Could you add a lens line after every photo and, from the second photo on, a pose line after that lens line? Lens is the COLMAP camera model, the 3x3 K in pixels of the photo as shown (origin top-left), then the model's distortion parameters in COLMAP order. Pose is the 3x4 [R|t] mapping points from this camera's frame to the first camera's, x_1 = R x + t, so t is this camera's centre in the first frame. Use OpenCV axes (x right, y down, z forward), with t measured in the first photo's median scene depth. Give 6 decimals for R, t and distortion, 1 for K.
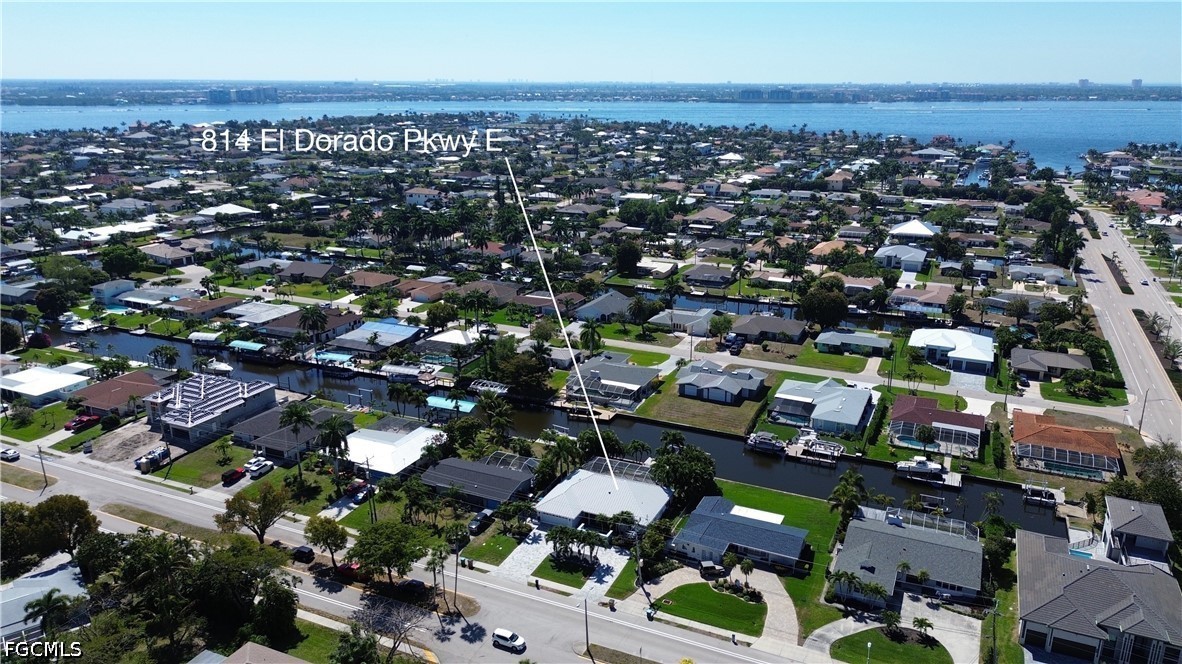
lens RADIAL K [[839.9, 0, 591.0], [0, 839.9, 332.0], [0, 0, 1]] dist [0.089361, -0.100136]
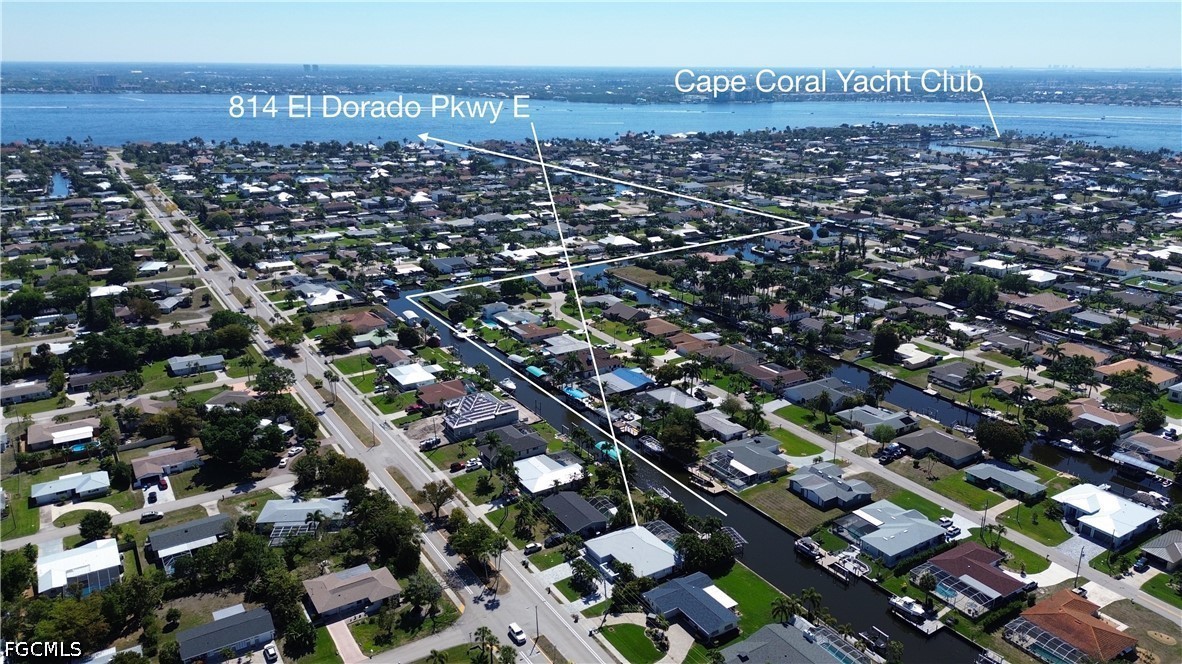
lens RADIAL K [[839.9, 0, 591.0], [0, 839.9, 332.0], [0, 0, 1]] dist [0.089361, -0.100136]
pose [[0.841367, 0.168584, -0.513499, 0.386464], [-0.159994, 0.985213, 0.061299, -0.149684], [0.516240, 0.030582, 0.855898, -0.167392]]
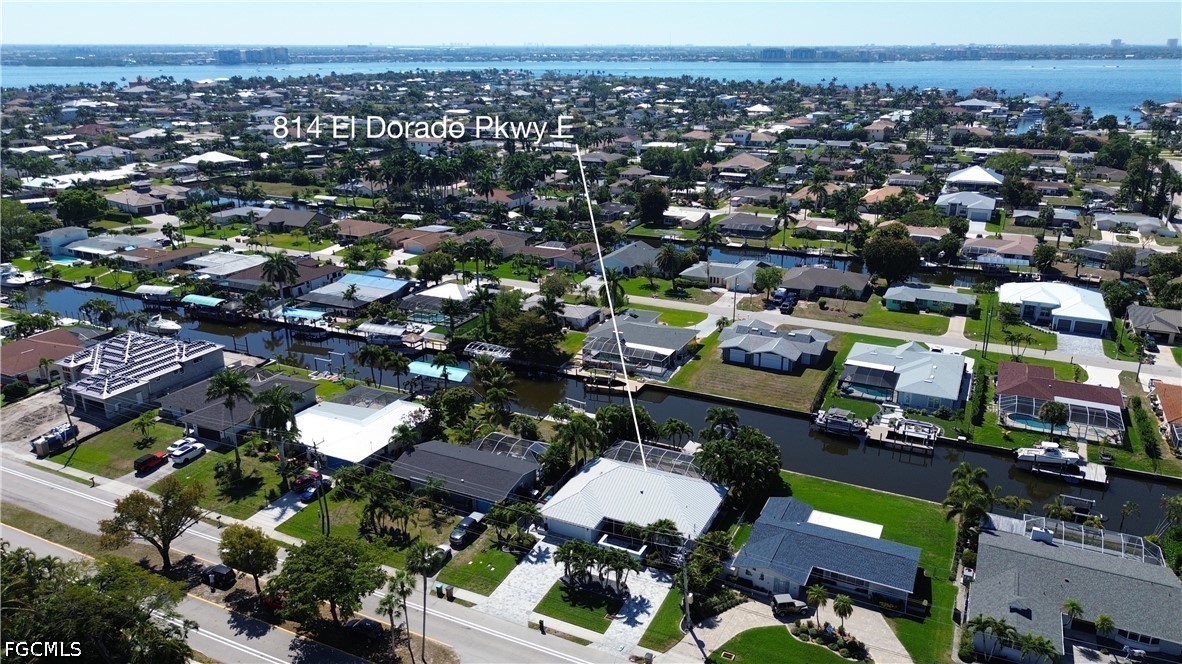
lens RADIAL K [[839.9, 0, 591.0], [0, 839.9, 332.0], [0, 0, 1]] dist [0.089361, -0.100136]
pose [[0.999824, 0.003071, -0.018515, -0.005584], [-0.002370, 0.999284, 0.037760, 0.014031], [0.018618, -0.037710, 0.999115, 0.162502]]
